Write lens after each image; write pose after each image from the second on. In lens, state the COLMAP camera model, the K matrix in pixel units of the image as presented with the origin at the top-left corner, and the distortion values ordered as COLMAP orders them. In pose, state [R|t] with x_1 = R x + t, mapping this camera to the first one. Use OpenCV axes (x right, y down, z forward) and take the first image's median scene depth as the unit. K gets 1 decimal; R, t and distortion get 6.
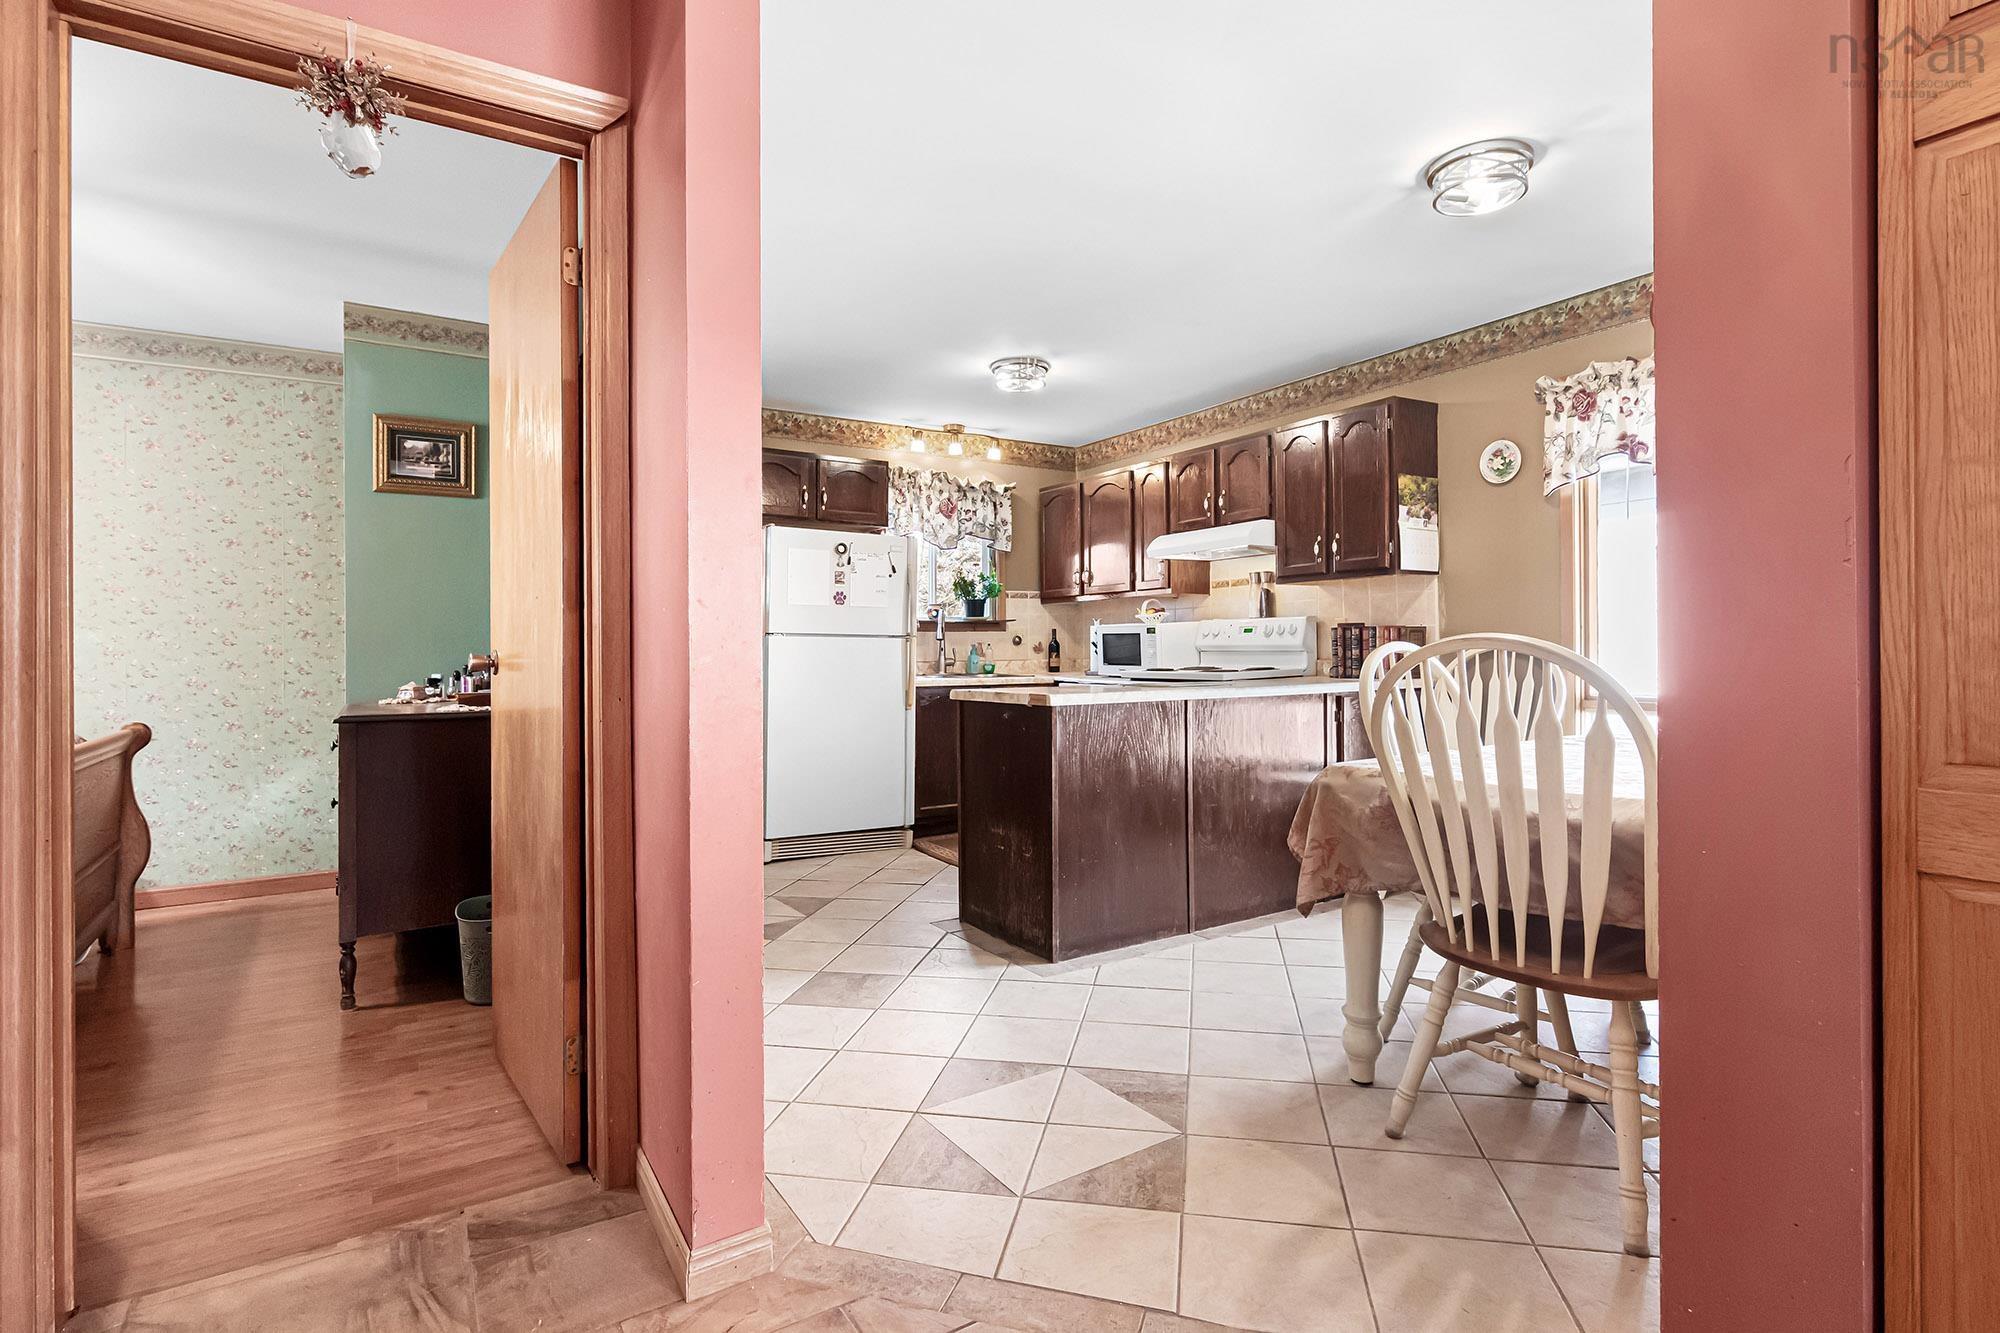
lens RADIAL K [[845.2, 0, 917.0], [0, 845.2, 658.8], [0, 0, 1]] dist [0.001235, 0.000089]
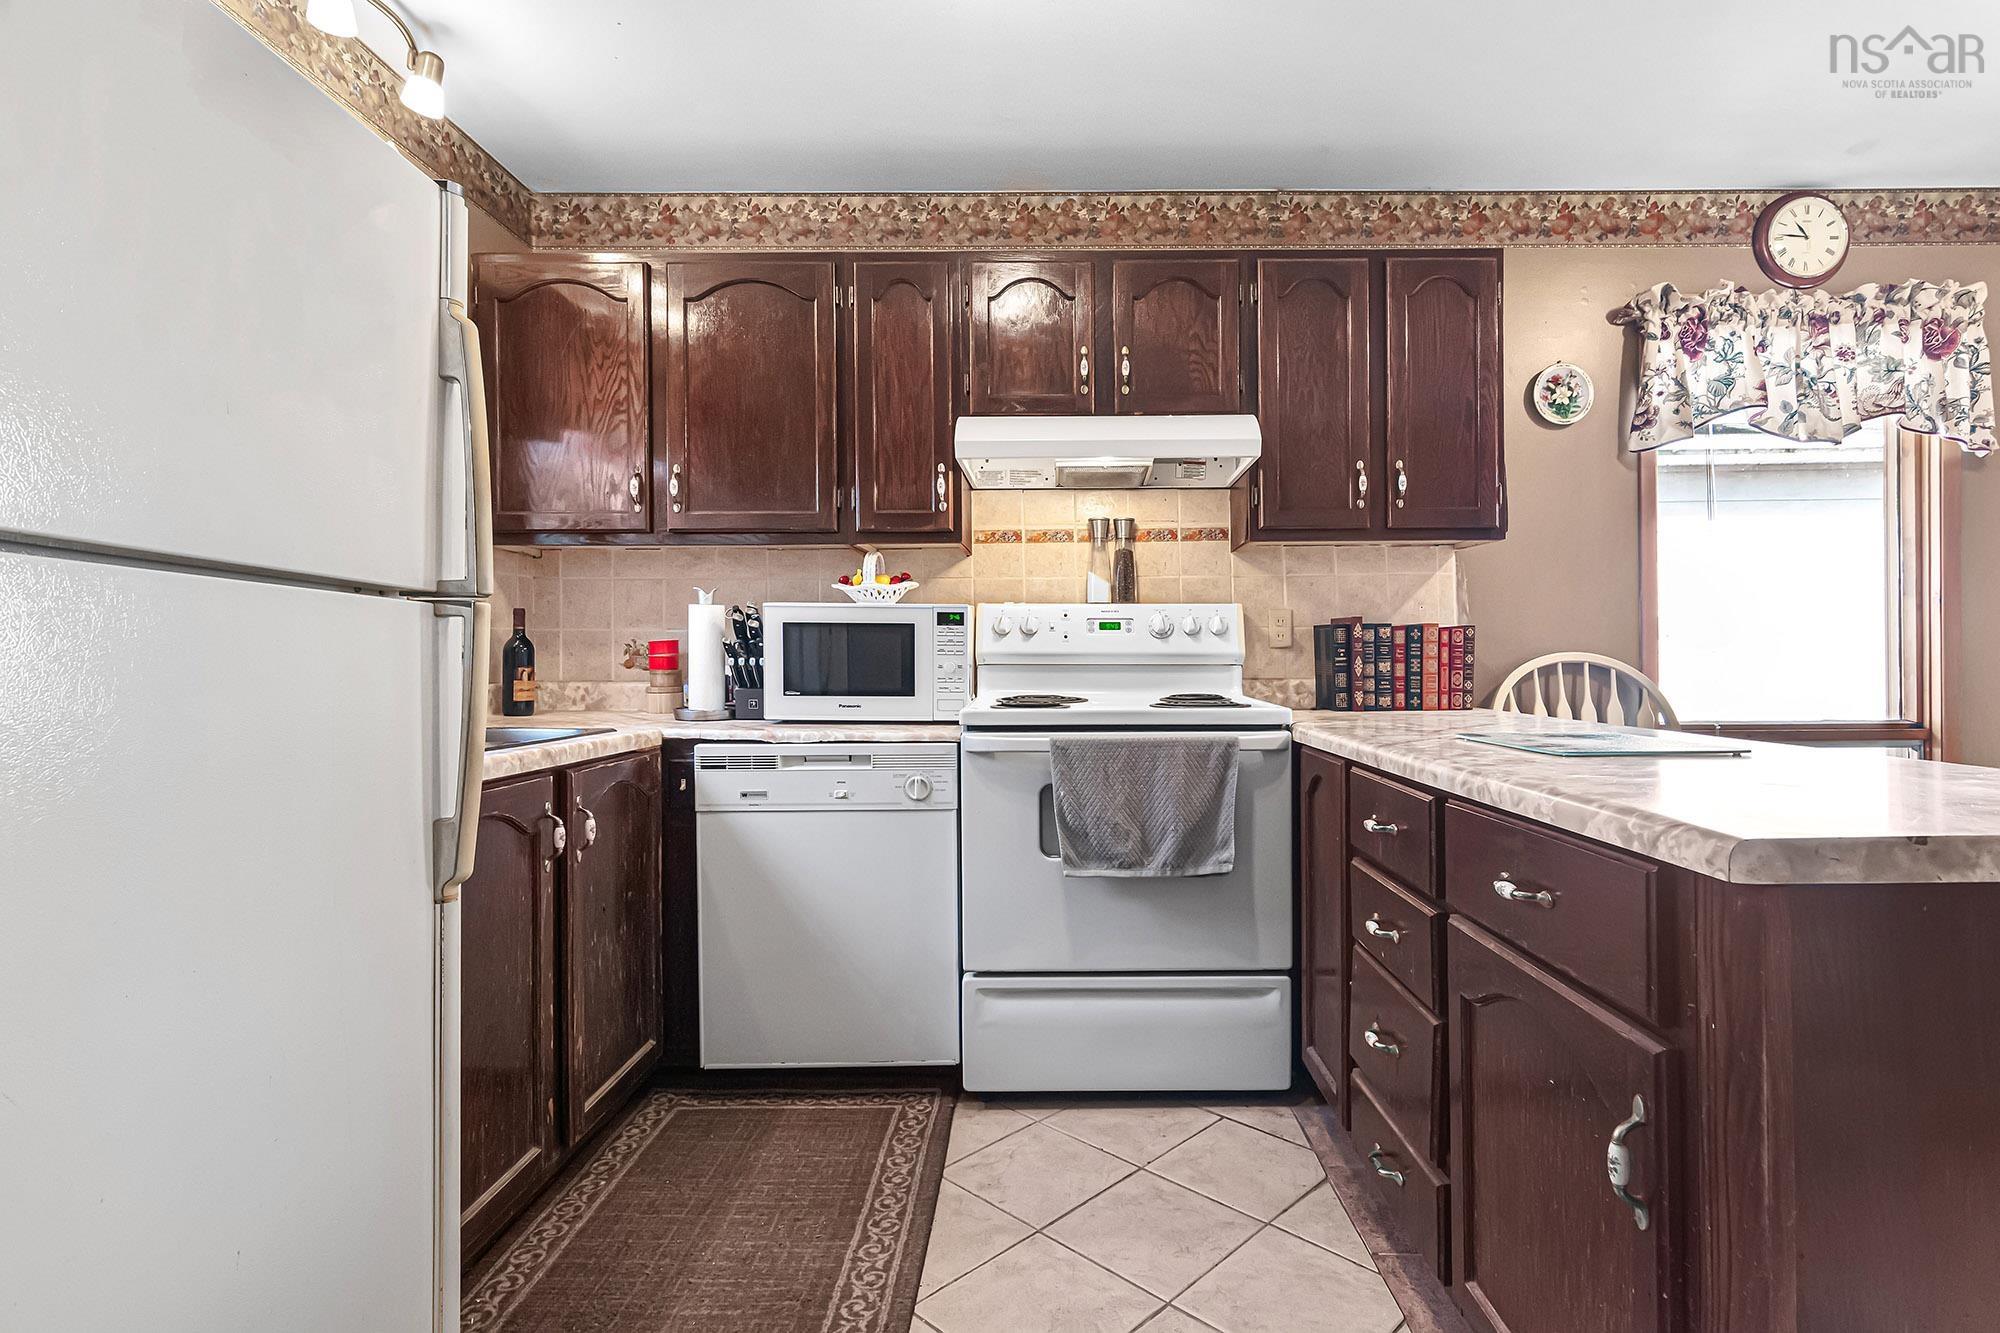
lens RADIAL K [[1002.9, 0, 1038.3], [0, 1002.9, 673.1], [0, 0, 1]] dist [0.000224, 0.002042]
pose [[0.477653, -0.005022, 0.878534, -0.195533], [0.004704, 0.999984, 0.003159, -0.006375], [-0.878536, 0.002624, 0.477669, 0.796352]]
